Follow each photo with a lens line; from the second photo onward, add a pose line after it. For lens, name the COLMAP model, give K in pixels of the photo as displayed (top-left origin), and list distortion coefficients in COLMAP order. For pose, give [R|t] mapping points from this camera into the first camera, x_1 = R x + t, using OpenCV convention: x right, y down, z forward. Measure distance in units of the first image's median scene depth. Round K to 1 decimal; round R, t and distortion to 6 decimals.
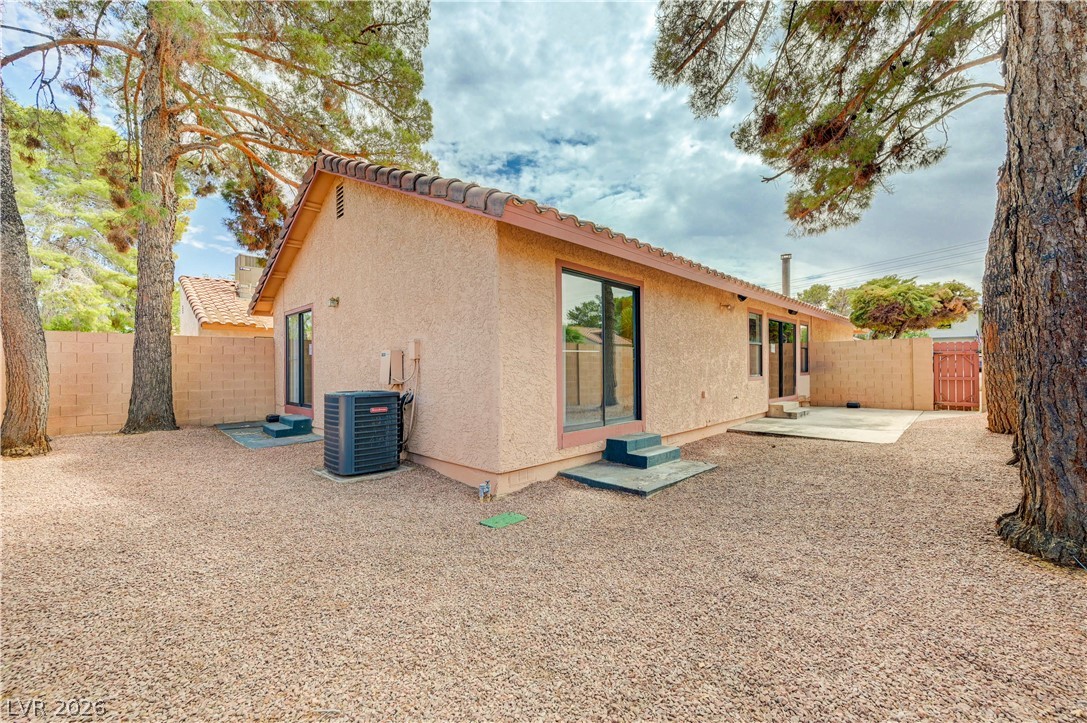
lens RADIAL K [[433.0, 0, 546.4], [0, 433.0, 366.7], [0, 0, 1]] dist [0.002071, 0.000547]
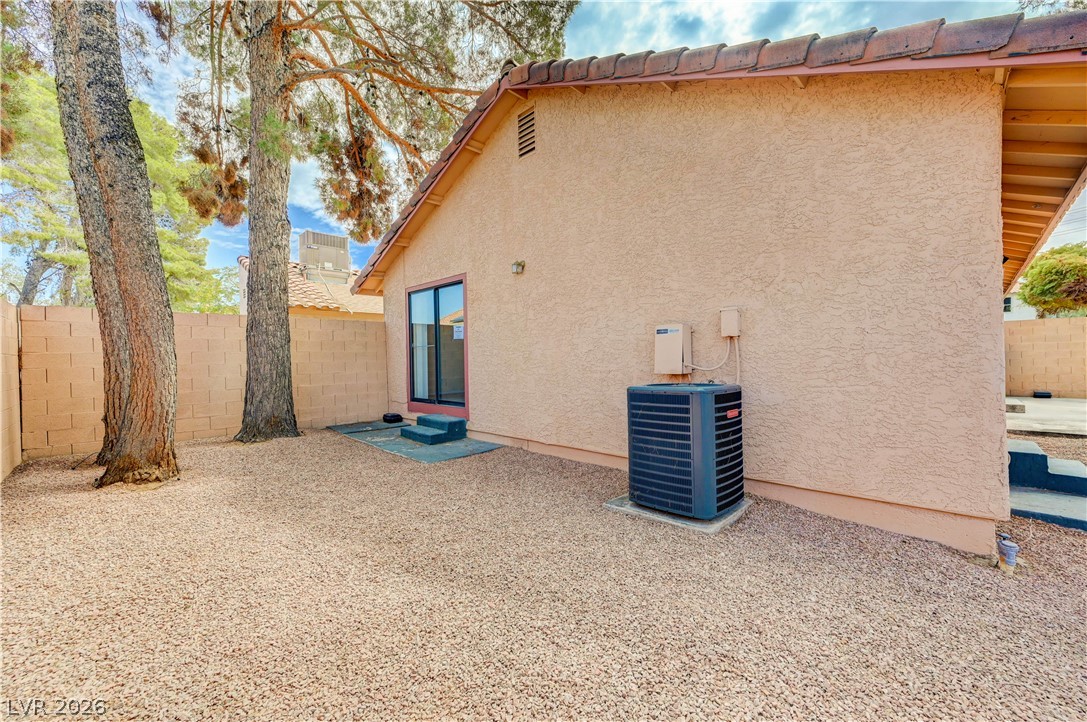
lens RADIAL K [[429.9, 0, 547.8], [0, 429.9, 363.0], [0, 0, 1]] dist [0.001809, 0.000300]
pose [[0.999949, -0.009911, -0.001692, -0.407748], [0.009931, 0.999871, 0.012606, 0.008854], [0.001567, -0.012622, 0.999919, 0.226080]]
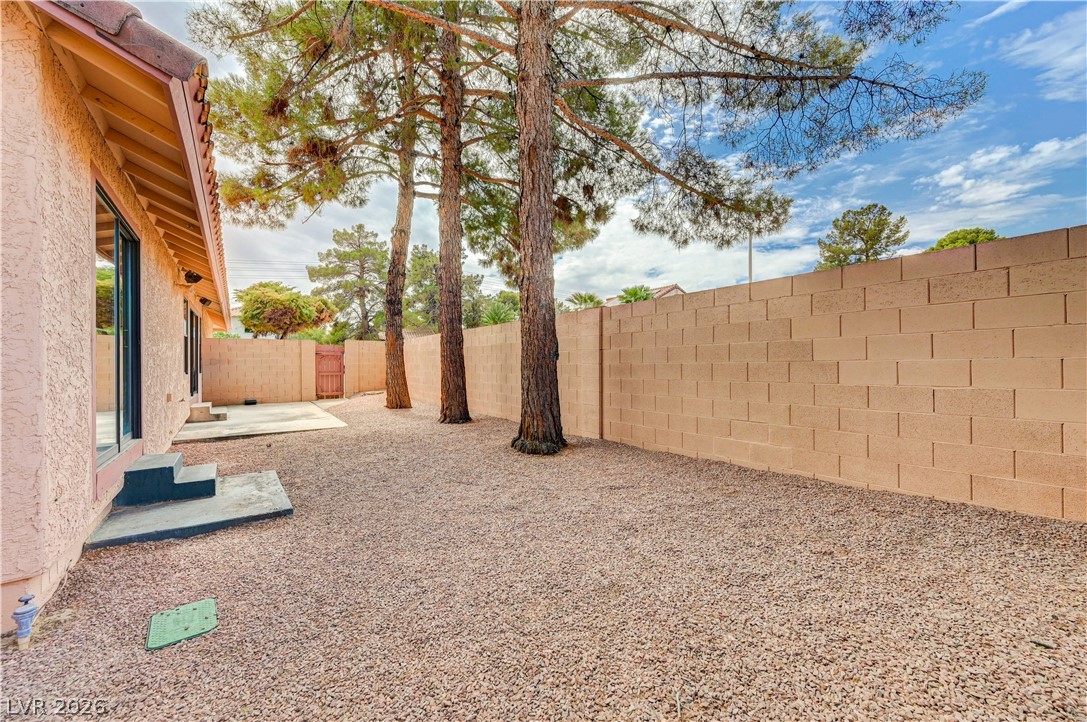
lens RADIAL K [[429.3, 0, 556.2], [0, 429.3, 362.8], [0, 0, 1]] dist [0.001624, 0.000353]
pose [[0.158101, 0.009187, 0.987380, -0.268762], [0.002123, 0.999951, -0.009643, 0.011476], [-0.987421, 0.003621, 0.158073, 0.202682]]
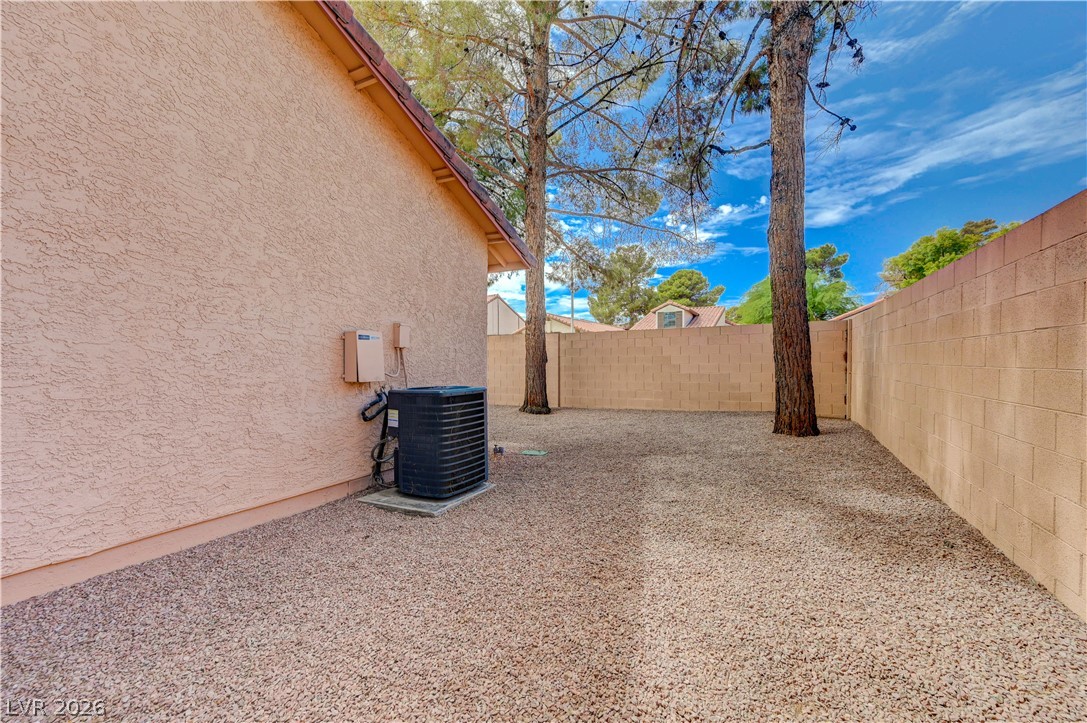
lens RADIAL K [[429.9, 0, 547.8], [0, 429.9, 363.5], [0, 0, 1]] dist [0.001809, 0.000300]
pose [[-0.296593, 0.004897, 0.954991, -0.789344], [-0.002405, 0.999980, -0.005874, 0.011116], [-0.955001, -0.004039, -0.296575, 0.674310]]
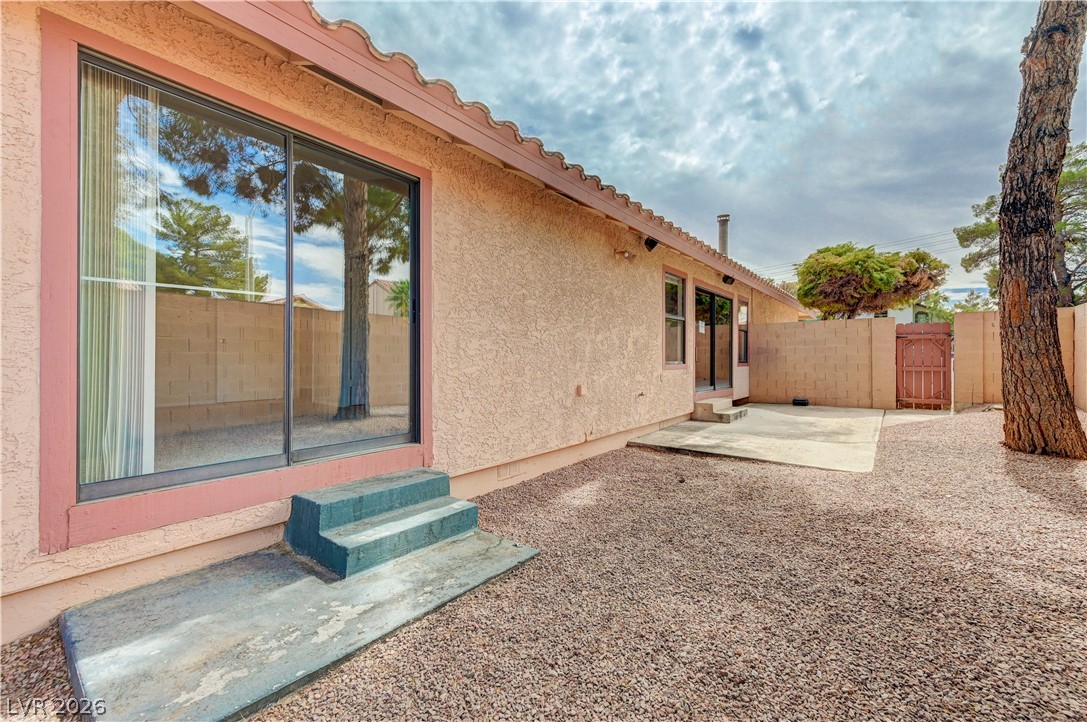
lens RADIAL K [[430.2, 0, 545.3], [0, 430.2, 359.2], [0, 0, 1]] dist [0.001500, -0.000127]
pose [[0.995620, 0.007527, 0.093191, 0.251135], [-0.007586, 0.999971, 0.000279, 0.019358], [-0.093186, -0.000985, 0.995648, 0.386701]]
